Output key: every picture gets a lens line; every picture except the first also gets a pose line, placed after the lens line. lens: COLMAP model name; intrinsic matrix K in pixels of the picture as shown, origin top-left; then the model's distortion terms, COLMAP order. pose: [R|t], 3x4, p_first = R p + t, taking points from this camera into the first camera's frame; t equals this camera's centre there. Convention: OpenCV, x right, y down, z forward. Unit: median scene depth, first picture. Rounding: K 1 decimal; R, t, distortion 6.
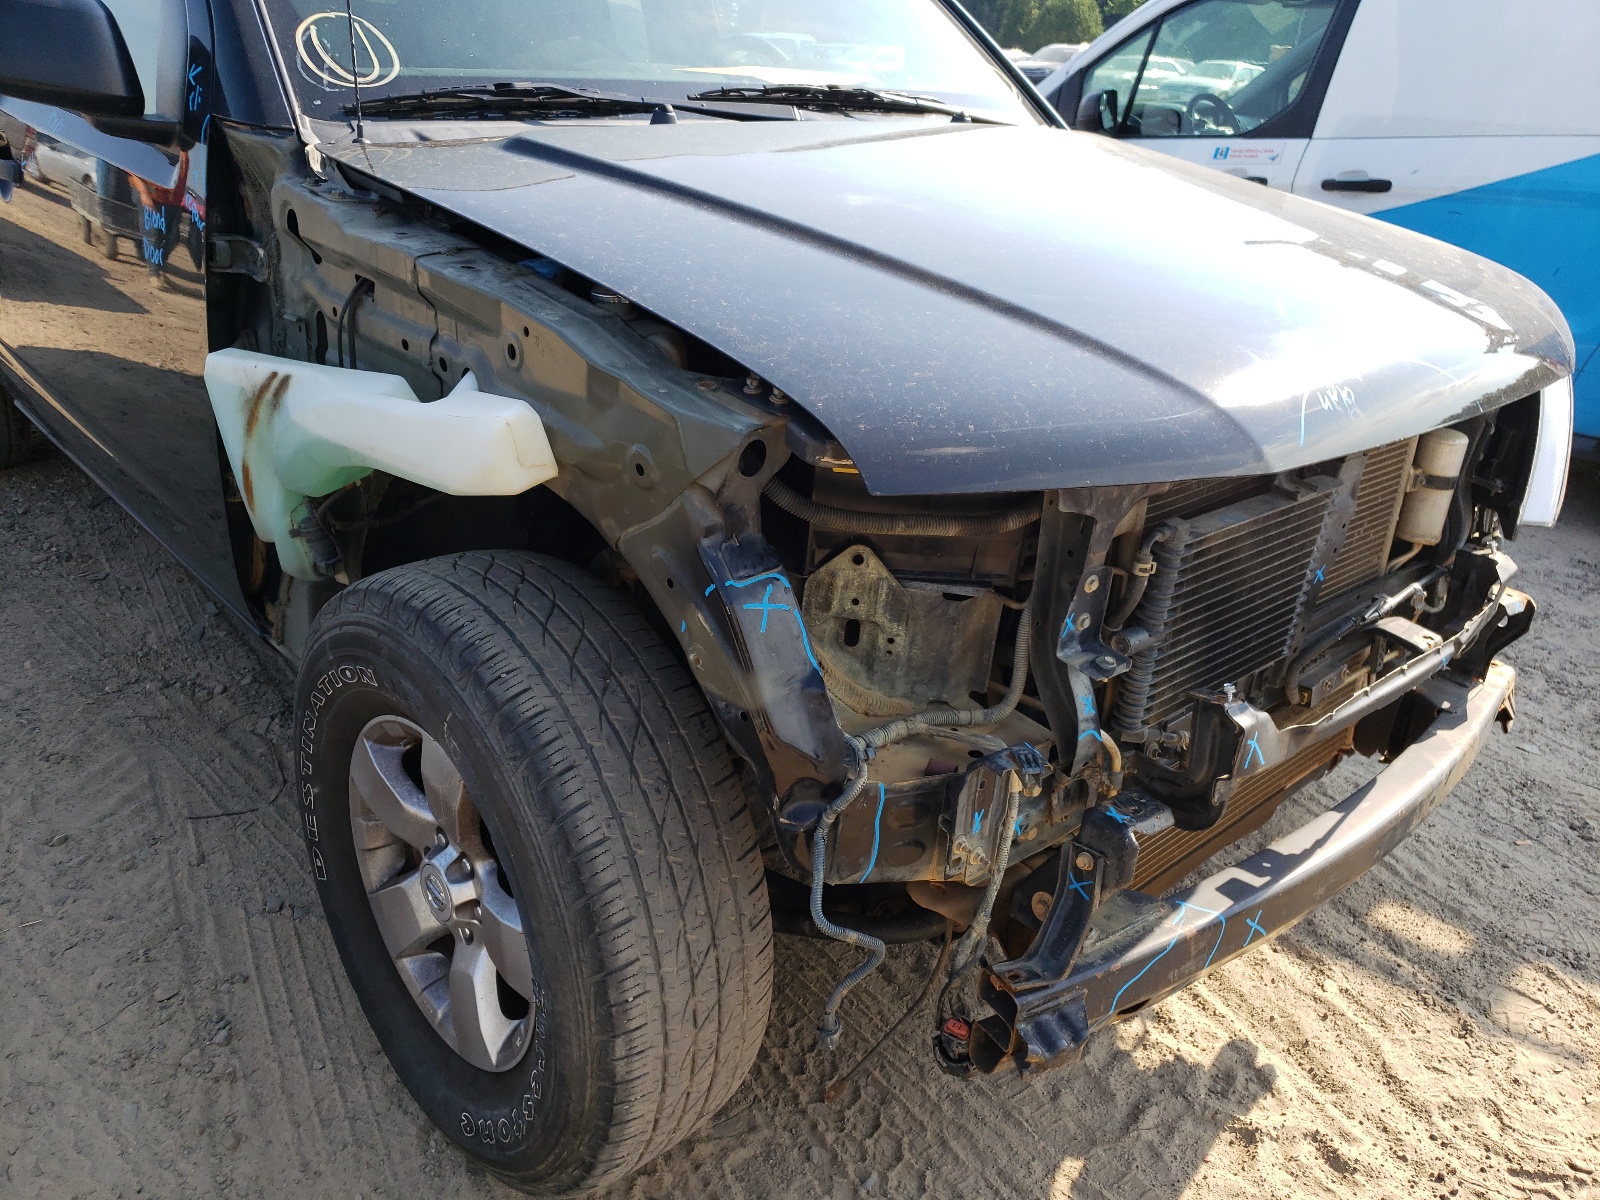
lens RADIAL K [[1223.3, 0, 801.9], [0, 1223.3, 608.8], [0, 0, 1]] dist [0.007527, 0.005293]
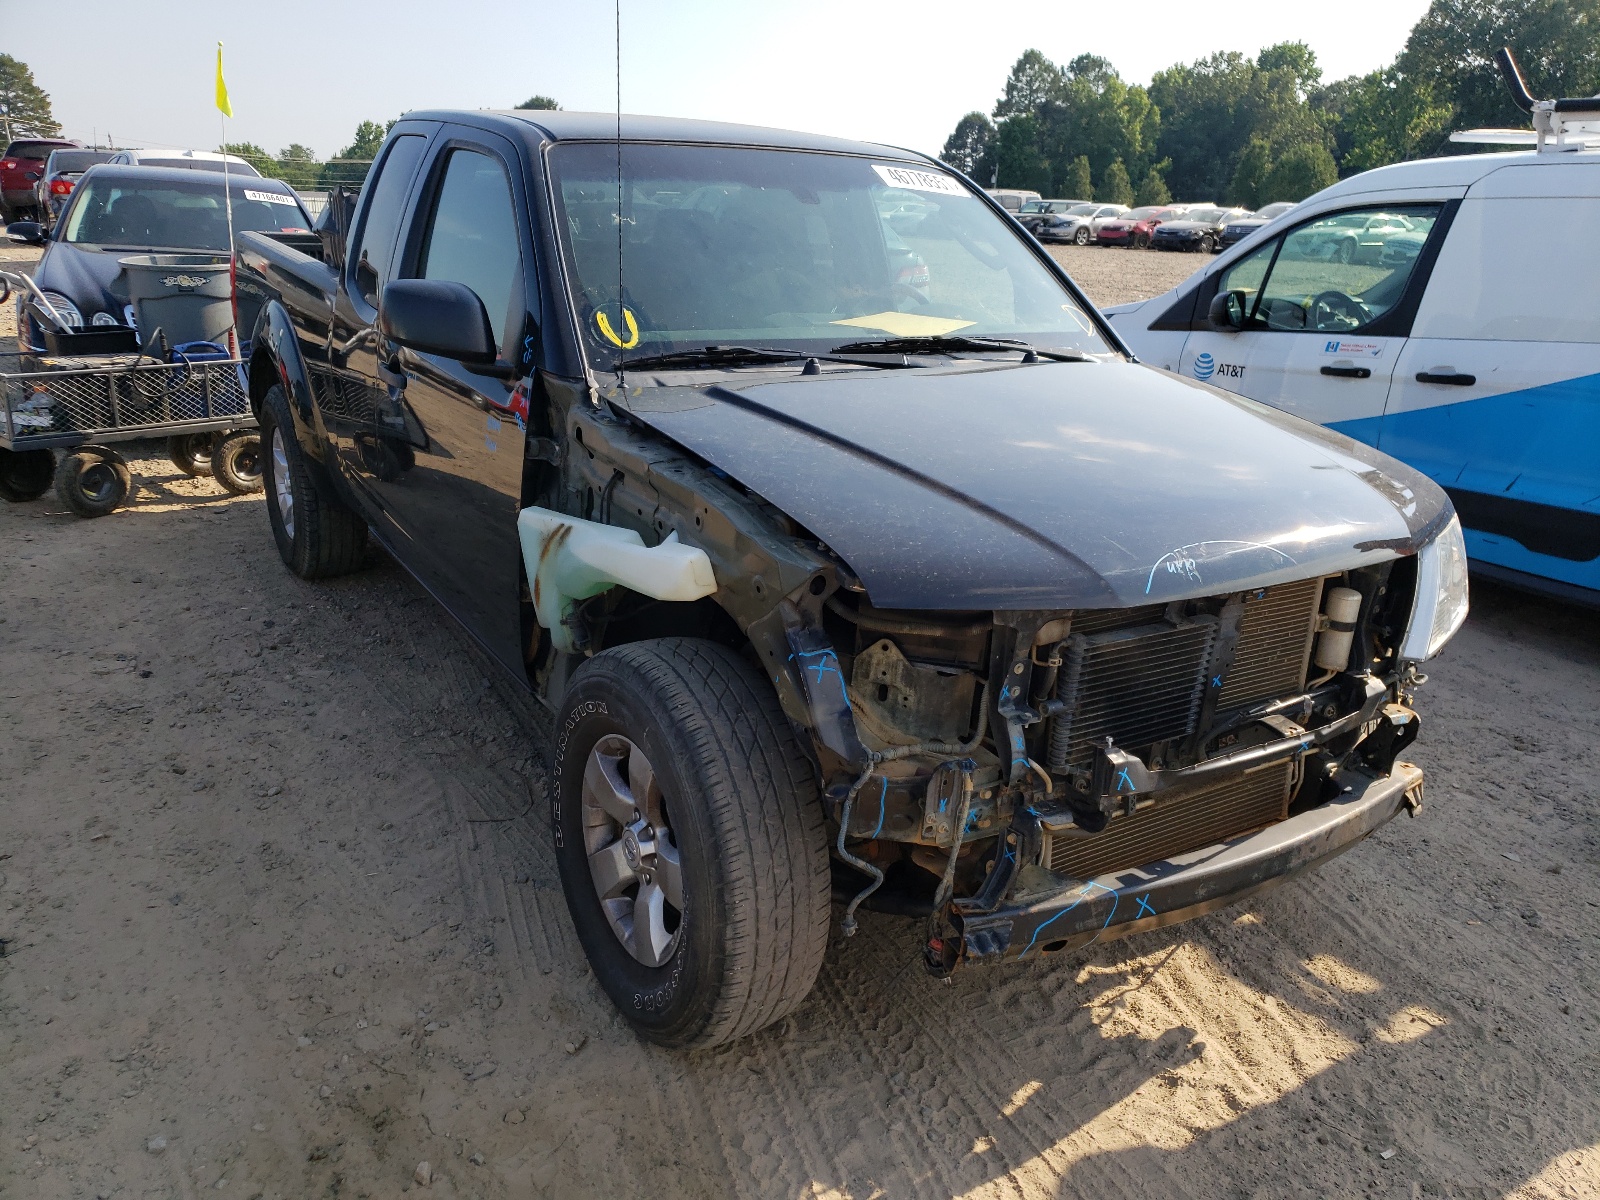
lens RADIAL K [[1223.3, 0, 801.9], [0, 1223.3, 608.8], [0, 0, 1]] dist [0.007527, 0.005293]
pose [[0.984362, 0.045593, -0.170155, 0.164863], [-0.063762, 0.992647, -0.102888, 0.066115], [0.164213, 0.112128, 0.980031, -0.519825]]
